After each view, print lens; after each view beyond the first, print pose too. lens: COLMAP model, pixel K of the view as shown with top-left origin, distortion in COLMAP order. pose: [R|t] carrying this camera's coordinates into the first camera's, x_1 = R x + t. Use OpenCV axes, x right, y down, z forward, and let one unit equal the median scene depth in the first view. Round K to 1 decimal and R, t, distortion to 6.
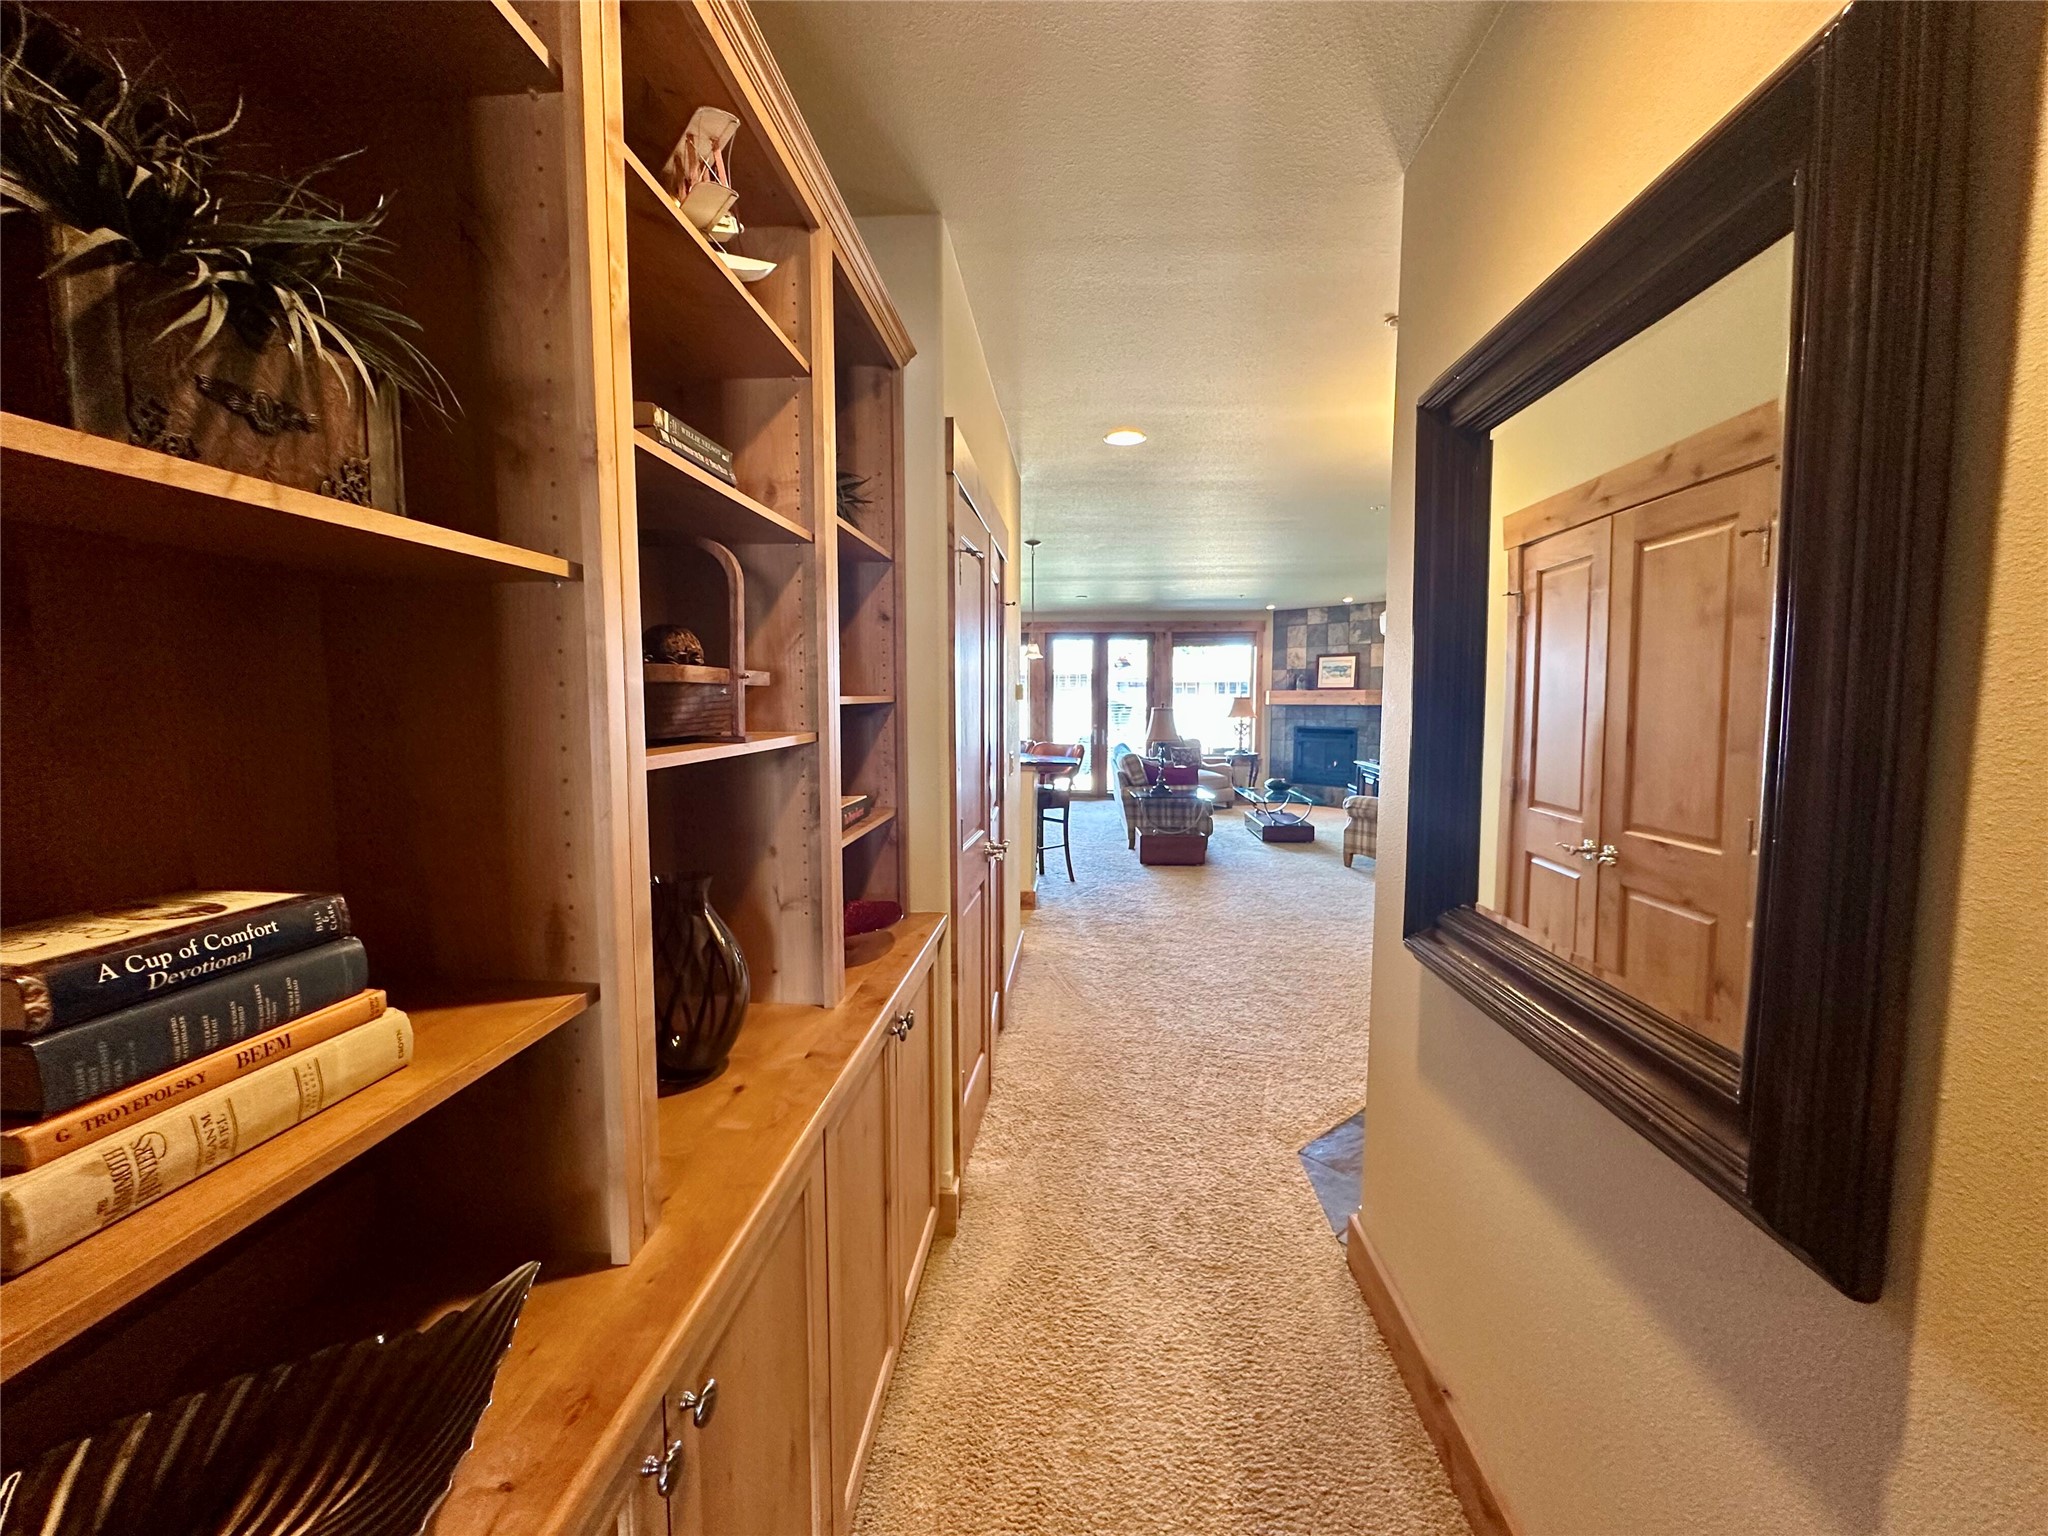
lens RADIAL K [[815.6, 0, 1024.2], [0, 815.6, 765.7], [0, 0, 1]] dist [-0.004186, 0.001344]
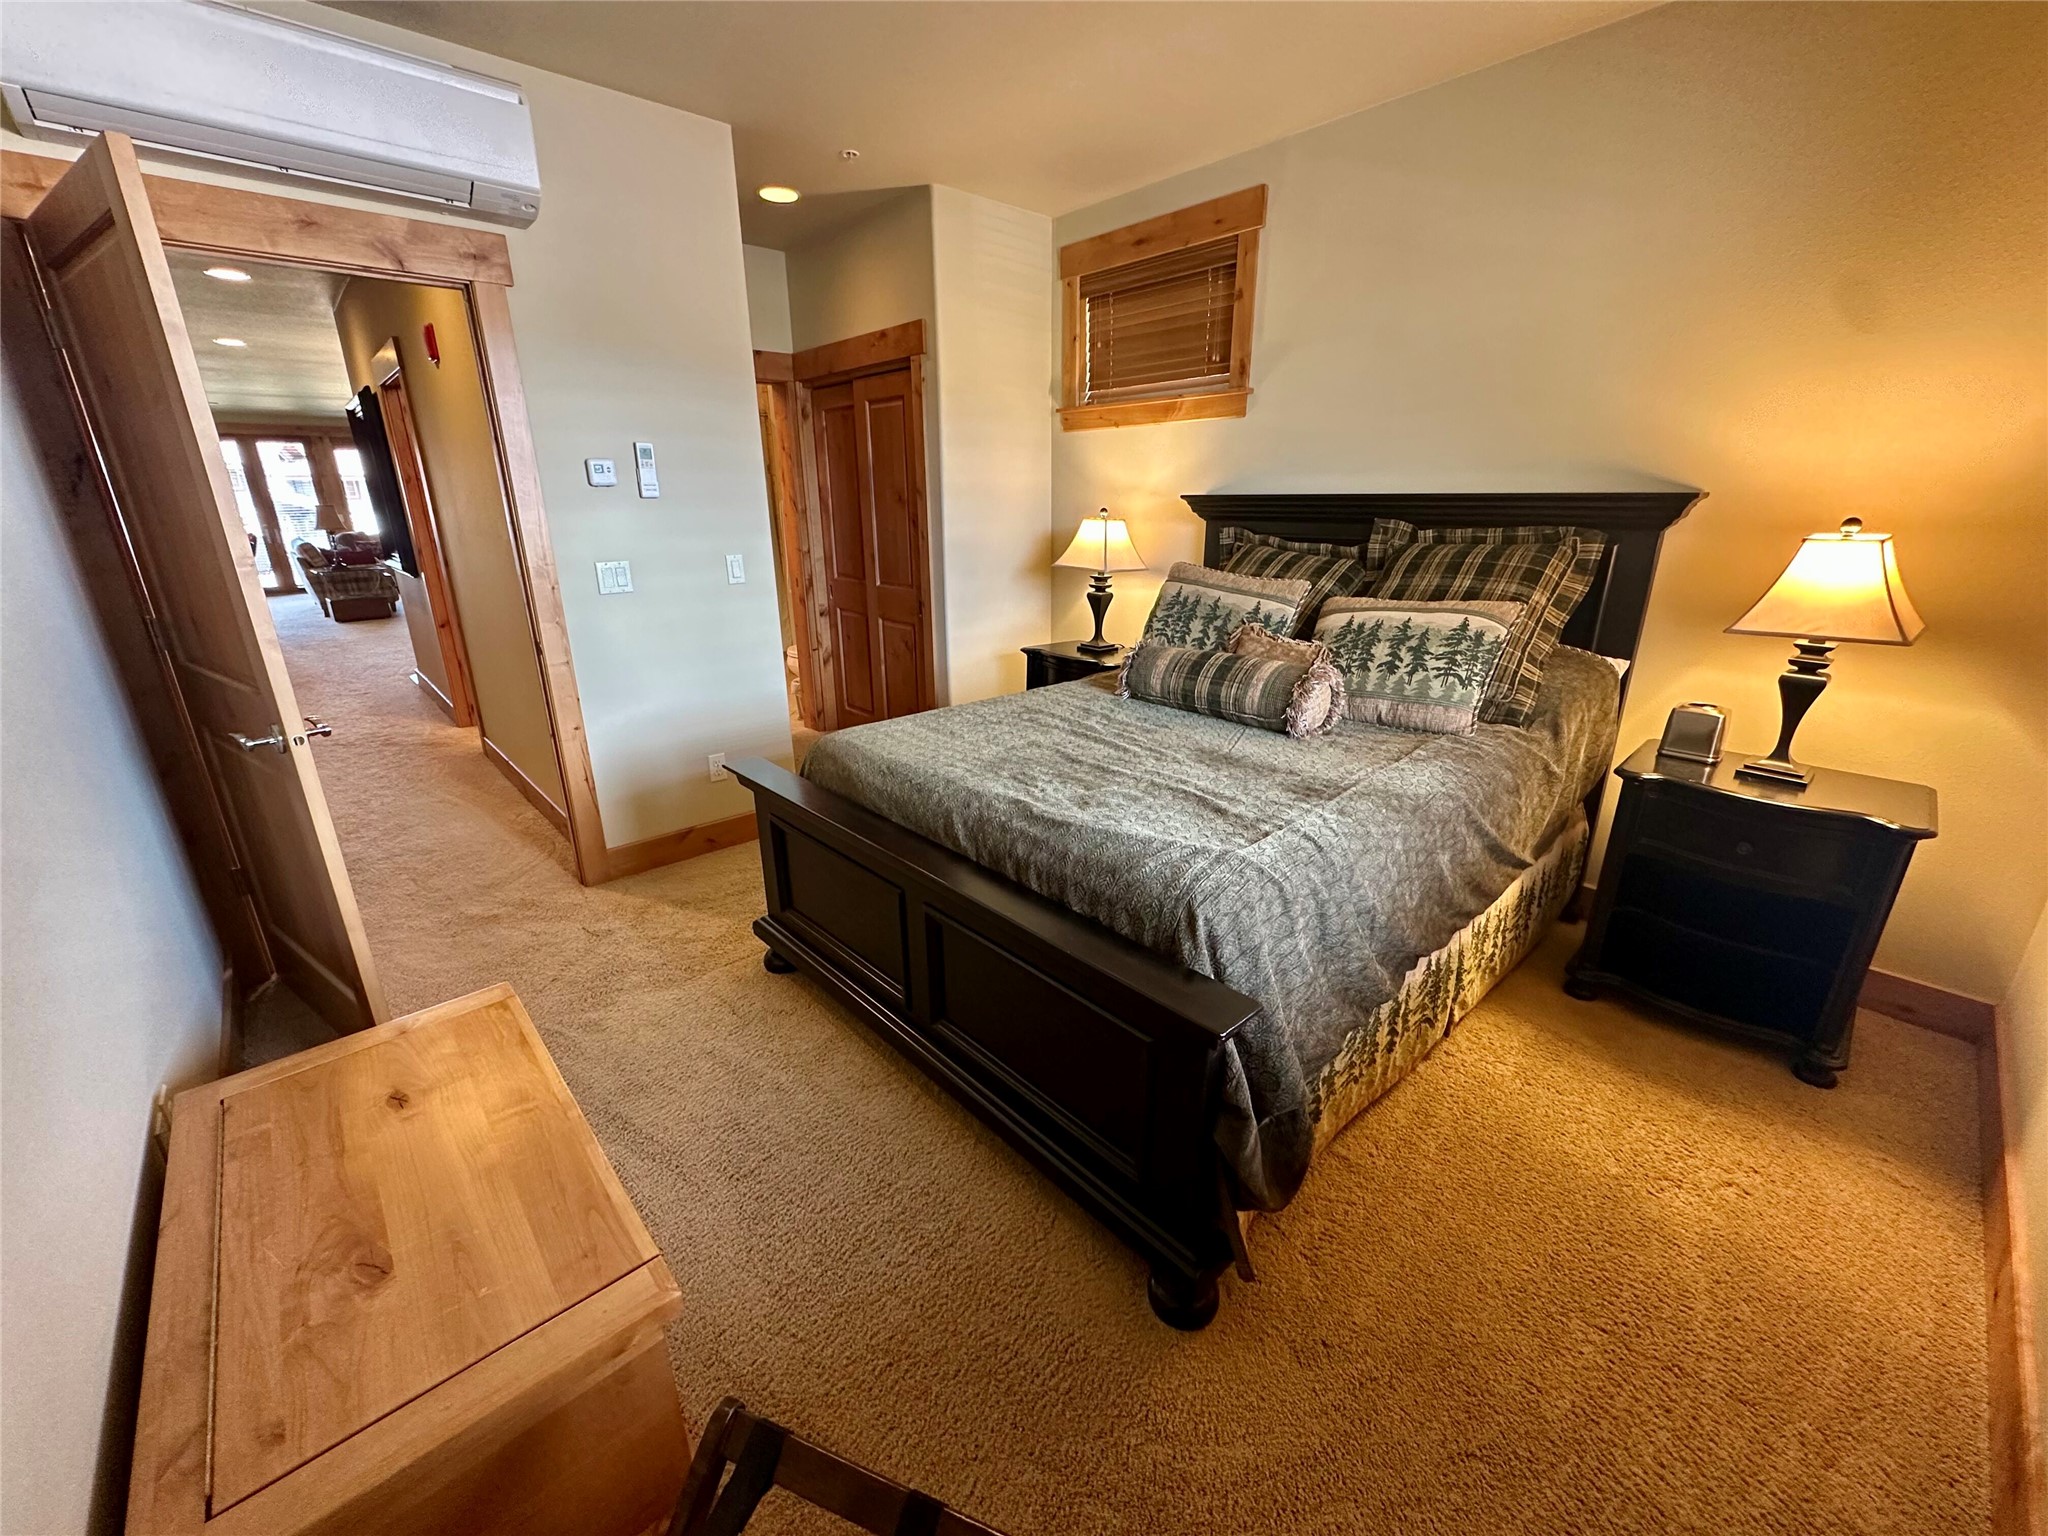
lens RADIAL K [[815.6, 0, 1024.2], [0, 815.6, 765.7], [0, 0, 1]] dist [-0.004186, 0.001344]
pose [[0.684484, -0.232231, 0.691050, -0.046281], [0.065598, 0.963681, 0.258875, 0.049916], [-0.726070, -0.131865, 0.674858, -0.546079]]
